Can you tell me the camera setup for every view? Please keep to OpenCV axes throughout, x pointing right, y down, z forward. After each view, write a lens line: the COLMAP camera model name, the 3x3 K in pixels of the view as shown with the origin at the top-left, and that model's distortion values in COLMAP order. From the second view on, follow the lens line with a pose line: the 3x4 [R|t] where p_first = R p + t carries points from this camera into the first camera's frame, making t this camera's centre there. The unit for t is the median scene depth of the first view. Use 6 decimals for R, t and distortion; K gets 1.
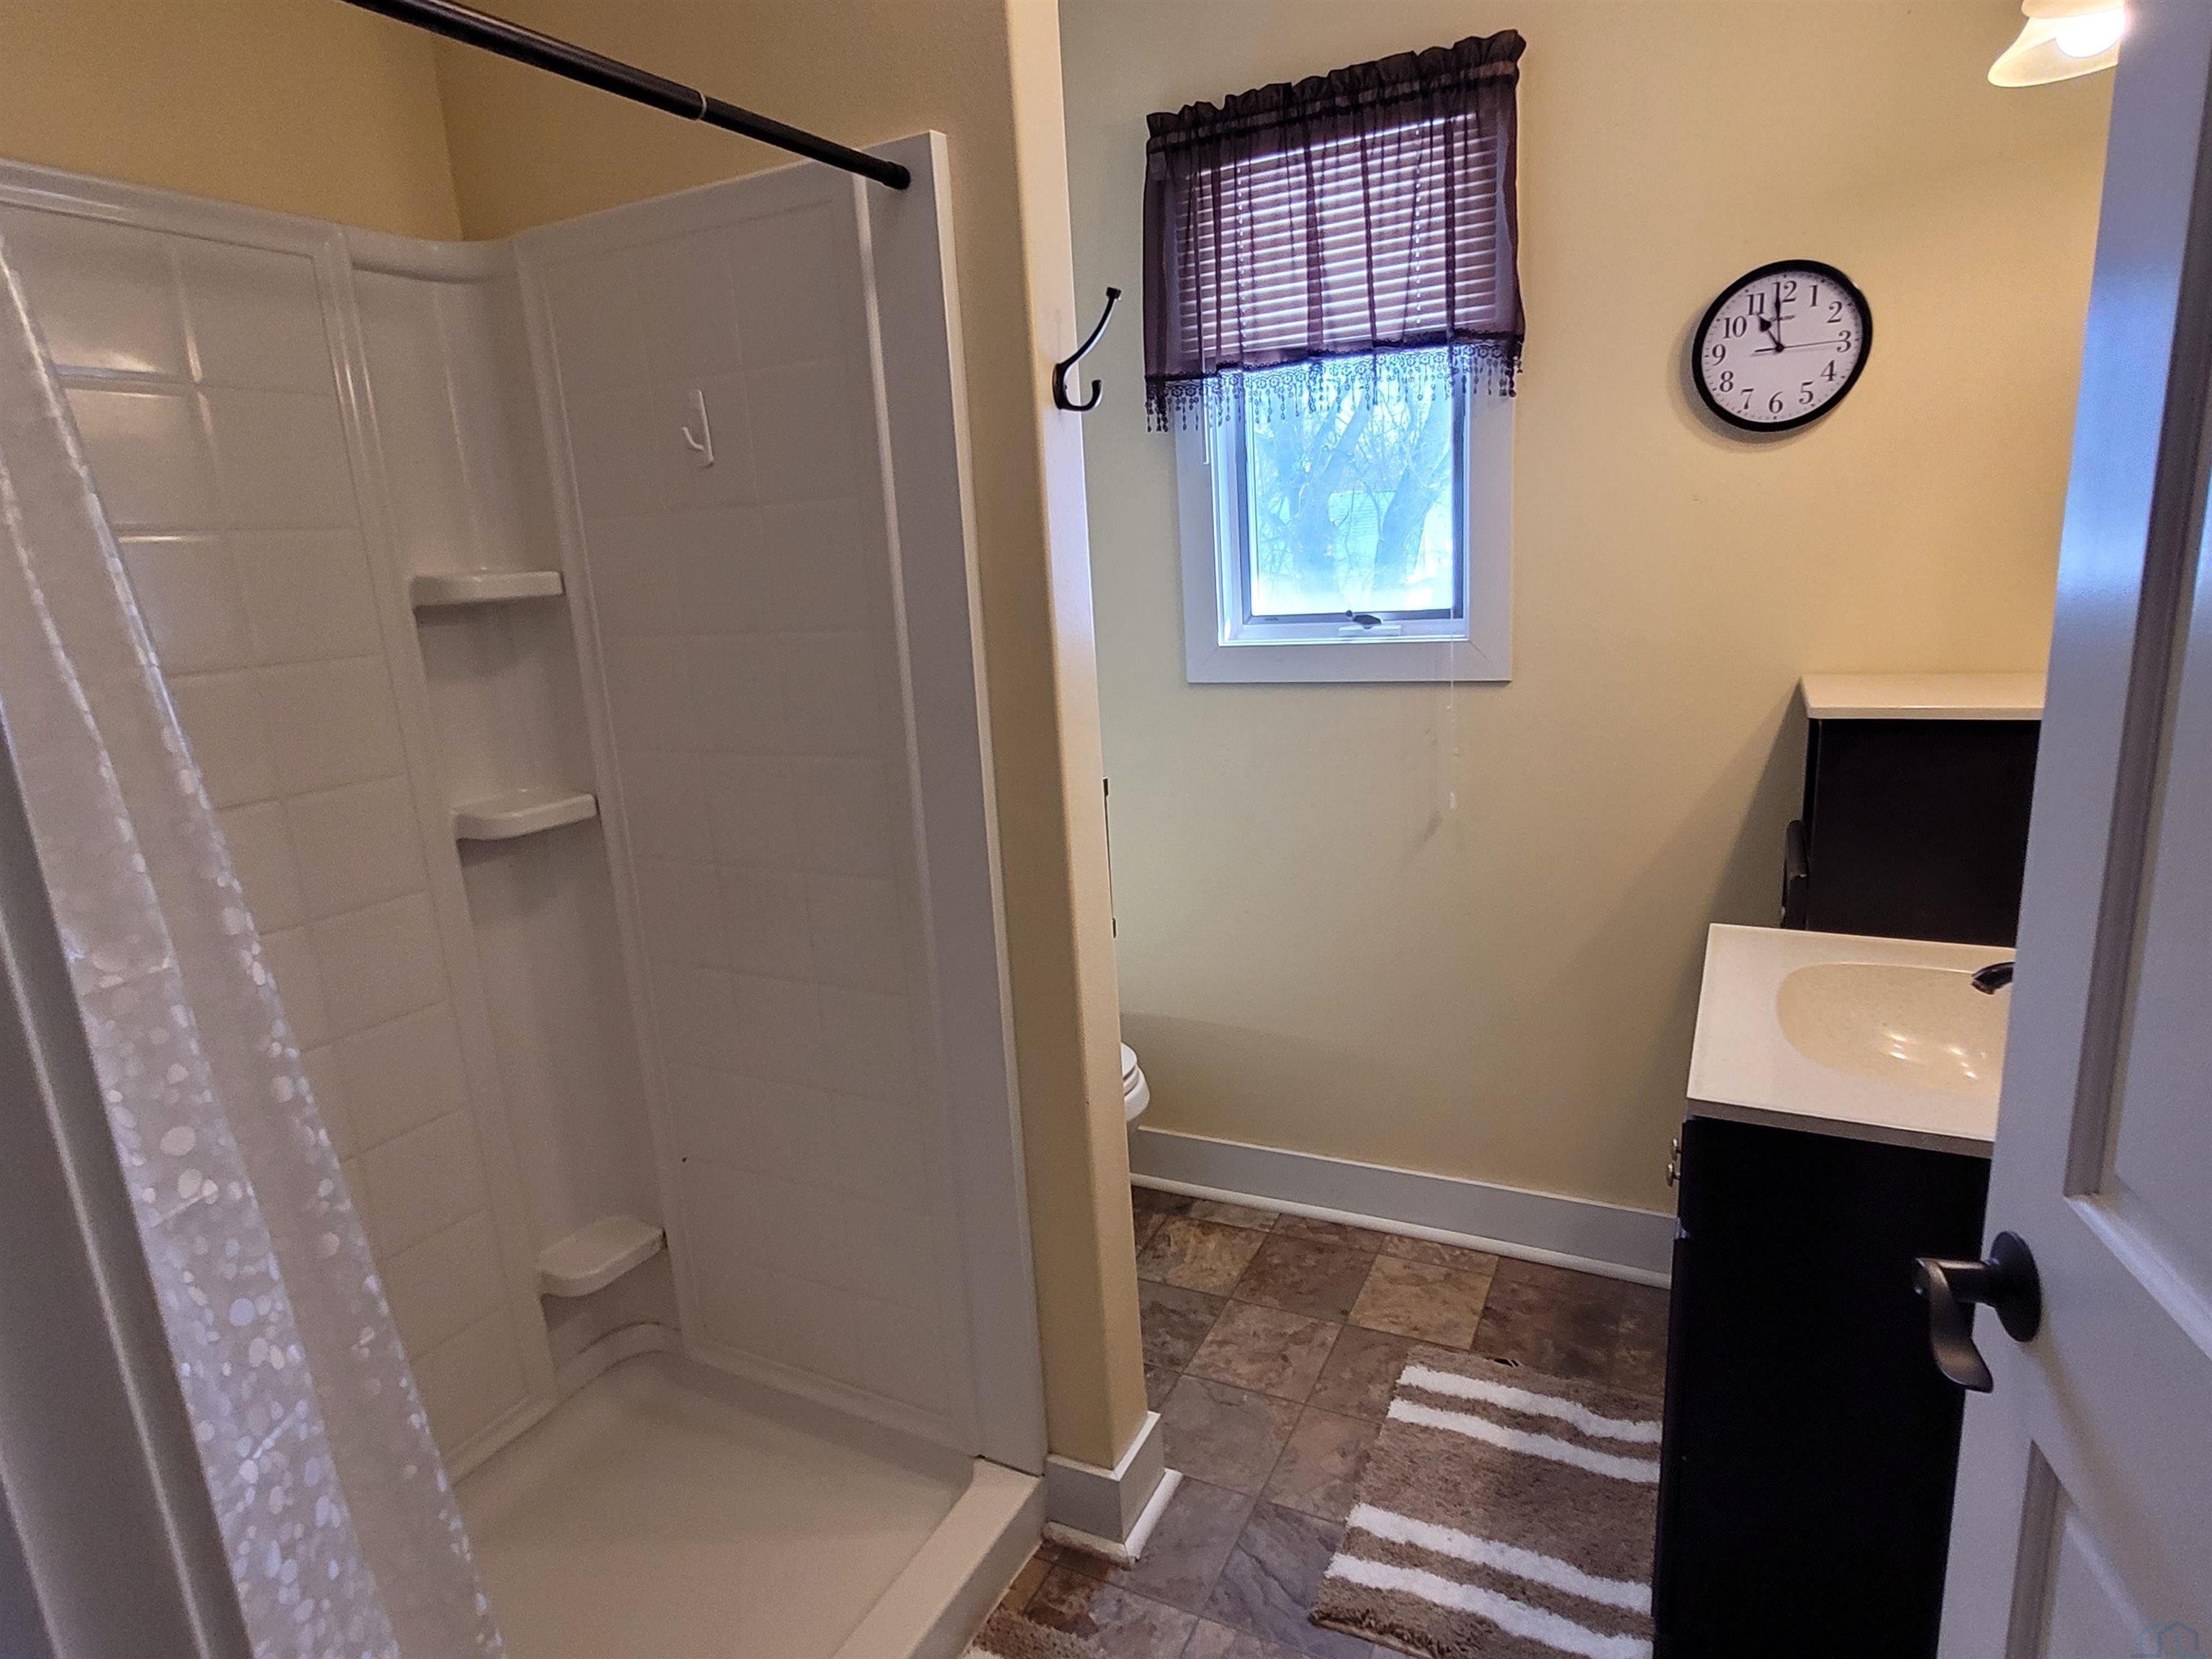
lens RADIAL K [[1168.1, 0, 1103.2], [0, 1168.1, 822.8], [0, 0, 1]] dist [-0.002397, -0.000660]
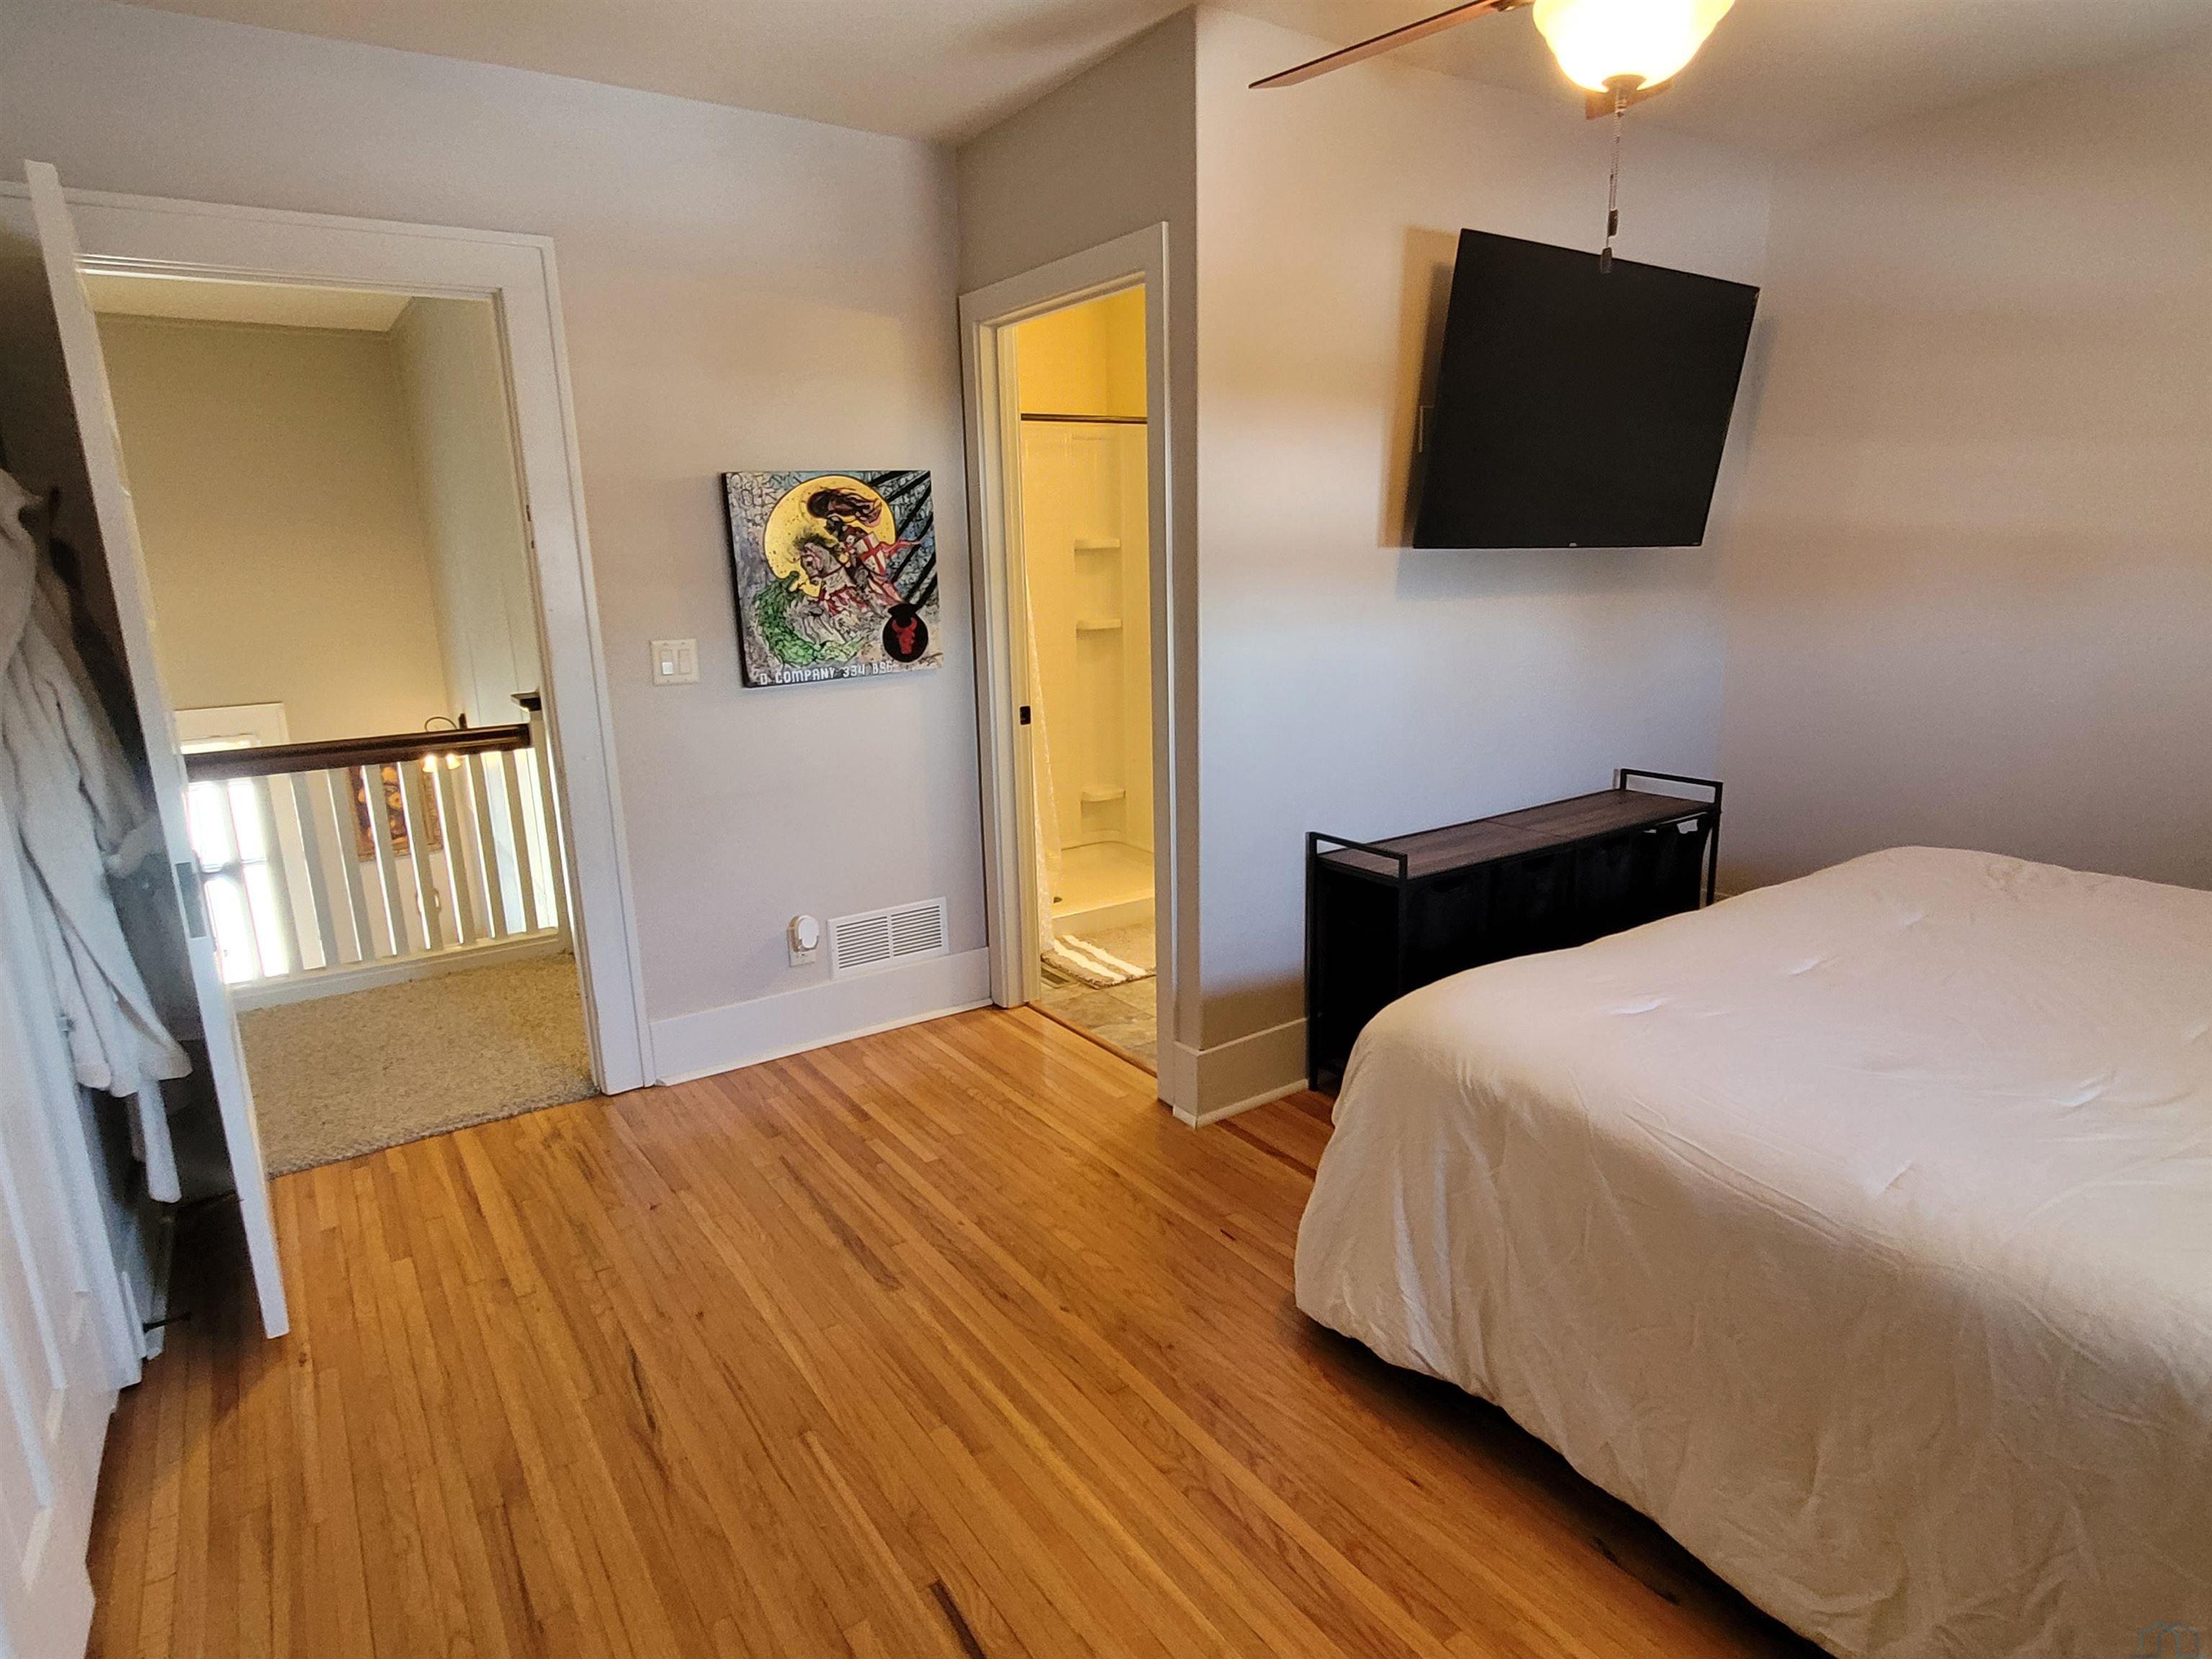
lens RADIAL K [[1168.1, 0, 1104.1], [0, 1168.1, 825.6], [0, 0, 1]] dist [-0.002397, -0.000660]
pose [[0.901632, 0.136248, -0.410483, 0.773674], [-0.125394, 0.990669, 0.053395, 0.335819], [0.413928, 0.003329, 0.910304, -1.629035]]
